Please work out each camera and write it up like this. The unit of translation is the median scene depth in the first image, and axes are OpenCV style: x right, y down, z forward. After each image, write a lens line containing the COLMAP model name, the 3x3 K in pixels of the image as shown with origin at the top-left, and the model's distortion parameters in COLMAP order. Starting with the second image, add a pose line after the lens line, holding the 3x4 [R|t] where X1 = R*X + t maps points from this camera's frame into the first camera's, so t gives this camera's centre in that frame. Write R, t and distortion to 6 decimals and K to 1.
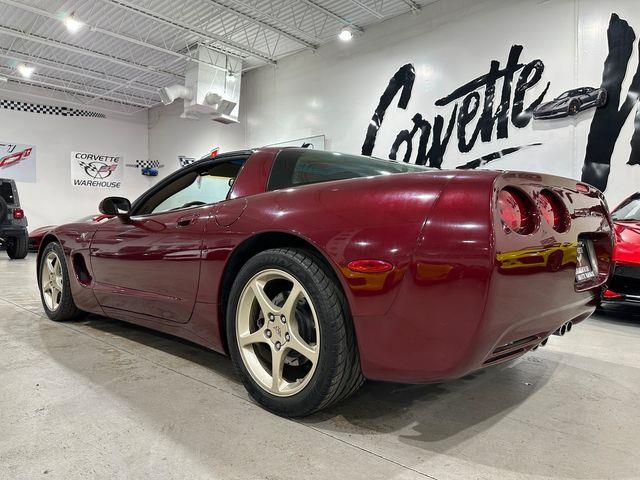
lens RADIAL K [[452.8, 0, 317.3], [0, 452.8, 243.1], [0, 0, 1]] dist [0.038358, -0.048573]
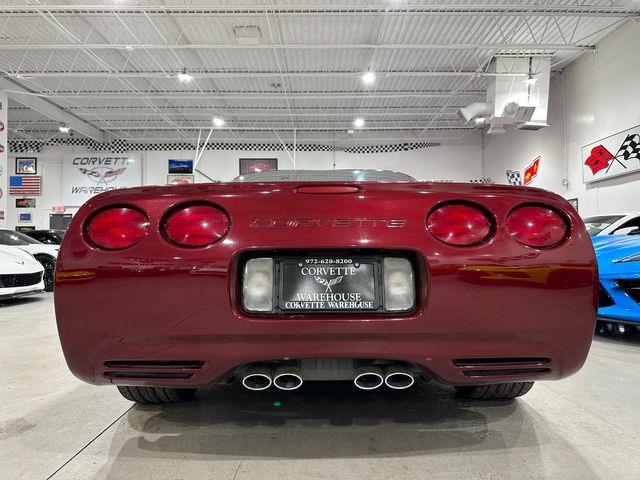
lens RADIAL K [[452.8, 0, 325.9], [0, 452.8, 237.8], [0, 0, 1]] dist [0.038358, -0.048573]
pose [[0.690528, -0.026453, -0.722822, 0.277534], [-0.009143, 0.998932, -0.045293, -0.001756], [0.723248, 0.037885, 0.689548, 0.117720]]
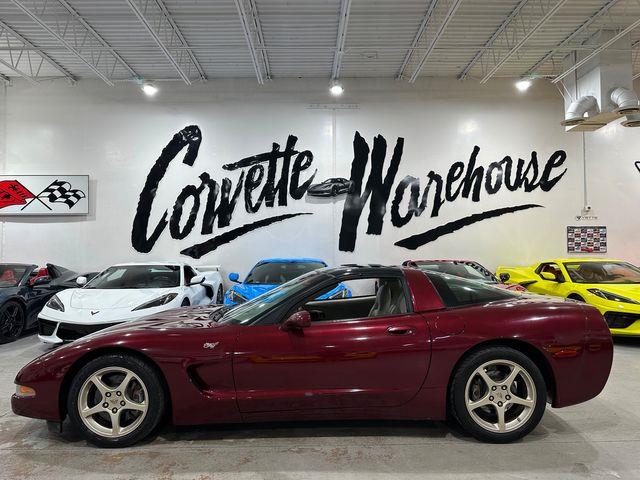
lens RADIAL K [[452.8, 0, 322.8], [0, 452.8, 237.2], [0, 0, 1]] dist [0.038358, -0.048573]
pose [[0.712712, 0.018506, 0.701212, -0.434346], [0.027773, 0.998124, -0.054570, -0.080285], [-0.700907, 0.058367, 0.710861, 0.046404]]
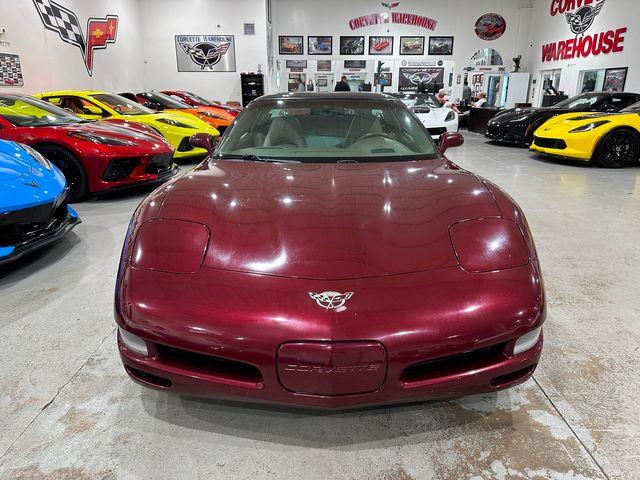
lens RADIAL K [[452.8, 0, 331.8], [0, 452.8, 232.8], [0, 0, 1]] dist [0.038358, -0.048573]
pose [[-0.694482, -0.217899, 0.685722, -0.409235], [0.013634, 0.948884, 0.315331, -0.084596], [-0.719381, 0.228340, -0.656012, 0.744101]]
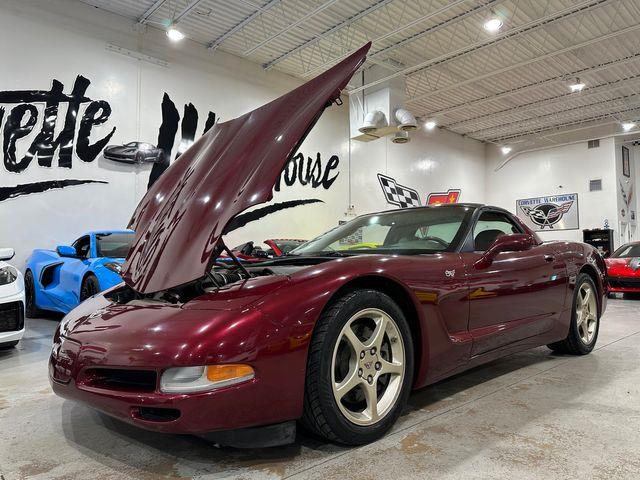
lens RADIAL K [[452.8, 0, 328.4], [0, 452.8, 238.6], [0, 0, 1]] dist [0.038358, -0.048573]
pose [[0.055608, 0.053297, 0.997029, -0.530675], [0.036236, 0.997809, -0.055359, -0.017767], [-0.997795, 0.039206, 0.053555, 0.477383]]
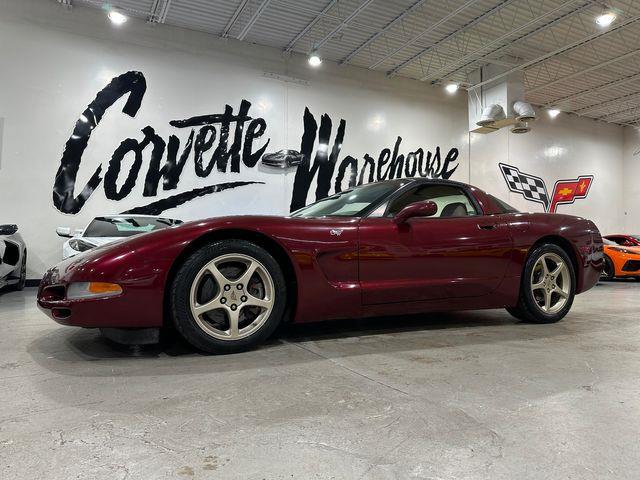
lens RADIAL K [[452.8, 0, 325.3], [0, 452.8, 243.2], [0, 0, 1]] dist [0.038358, -0.048573]
pose [[0.332278, 0.024279, 0.942869, -0.716767], [0.022387, 0.999184, -0.033618, 0.003908], [-0.942916, 0.032279, 0.331463, 0.429434]]
